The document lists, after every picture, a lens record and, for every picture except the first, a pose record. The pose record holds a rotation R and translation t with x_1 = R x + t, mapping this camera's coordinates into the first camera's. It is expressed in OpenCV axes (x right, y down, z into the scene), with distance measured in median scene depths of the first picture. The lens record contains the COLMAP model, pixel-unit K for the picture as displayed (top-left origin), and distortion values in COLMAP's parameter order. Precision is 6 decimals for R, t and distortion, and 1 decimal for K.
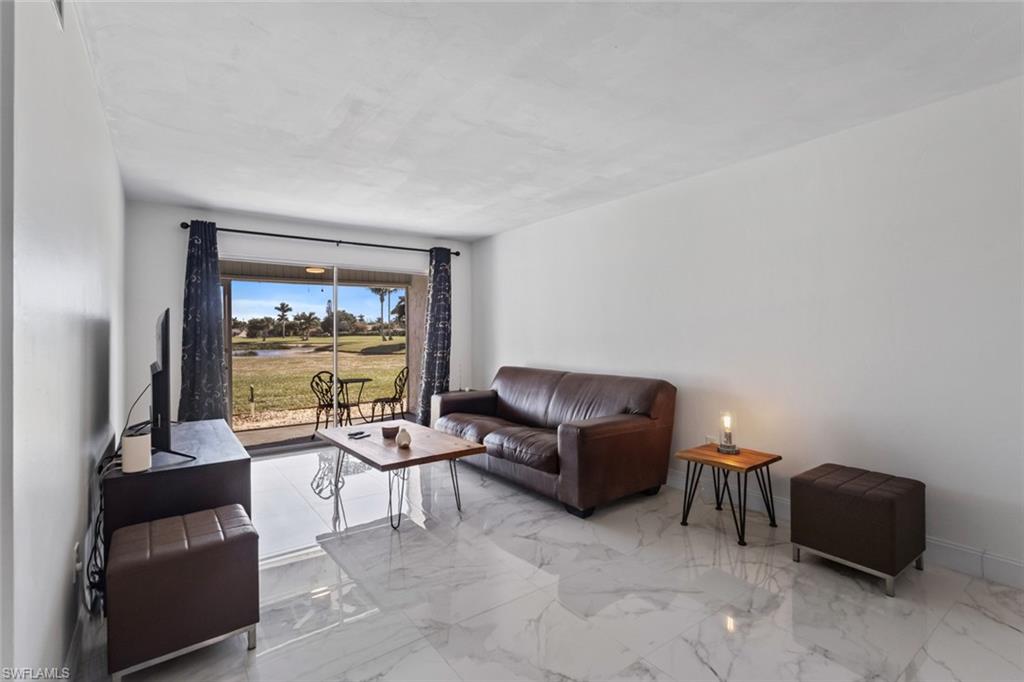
lens RADIAL K [[466.8, 0, 518.1], [0, 466.8, 332.6], [0, 0, 1]] dist [0.000784, 0.000006]
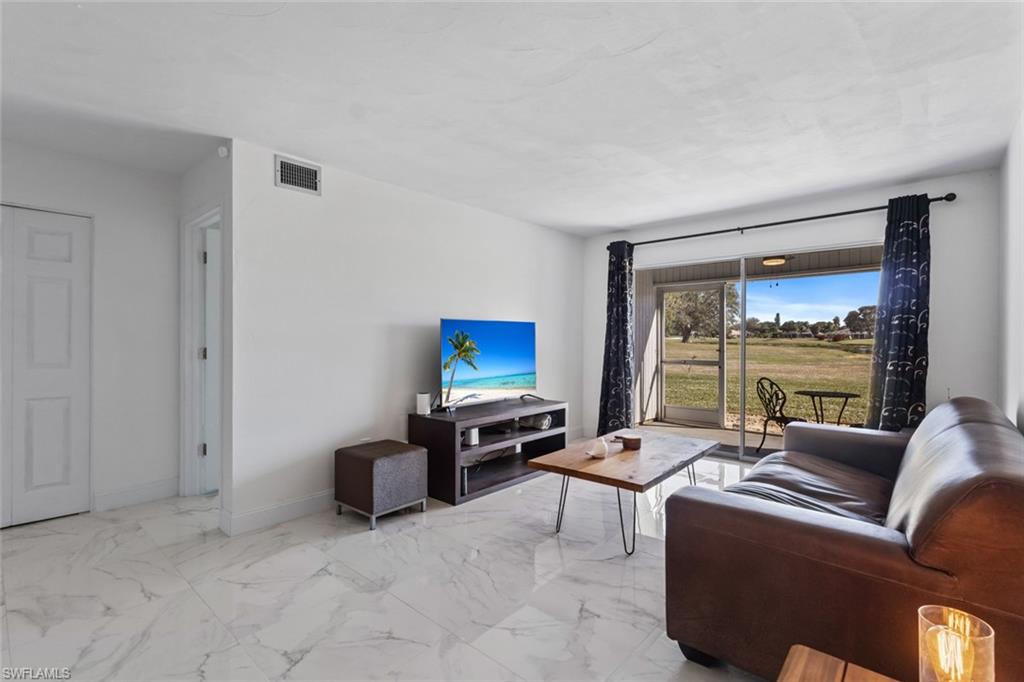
lens RADIAL K [[466.8, 0, 507.3], [0, 466.8, 343.5], [0, 0, 1]] dist [0.000784, 0.000006]
pose [[0.209470, 0.021487, -0.977579, 0.376639], [0.003708, 0.999734, 0.022769, -0.002167], [0.977808, -0.008394, 0.209335, 0.386640]]
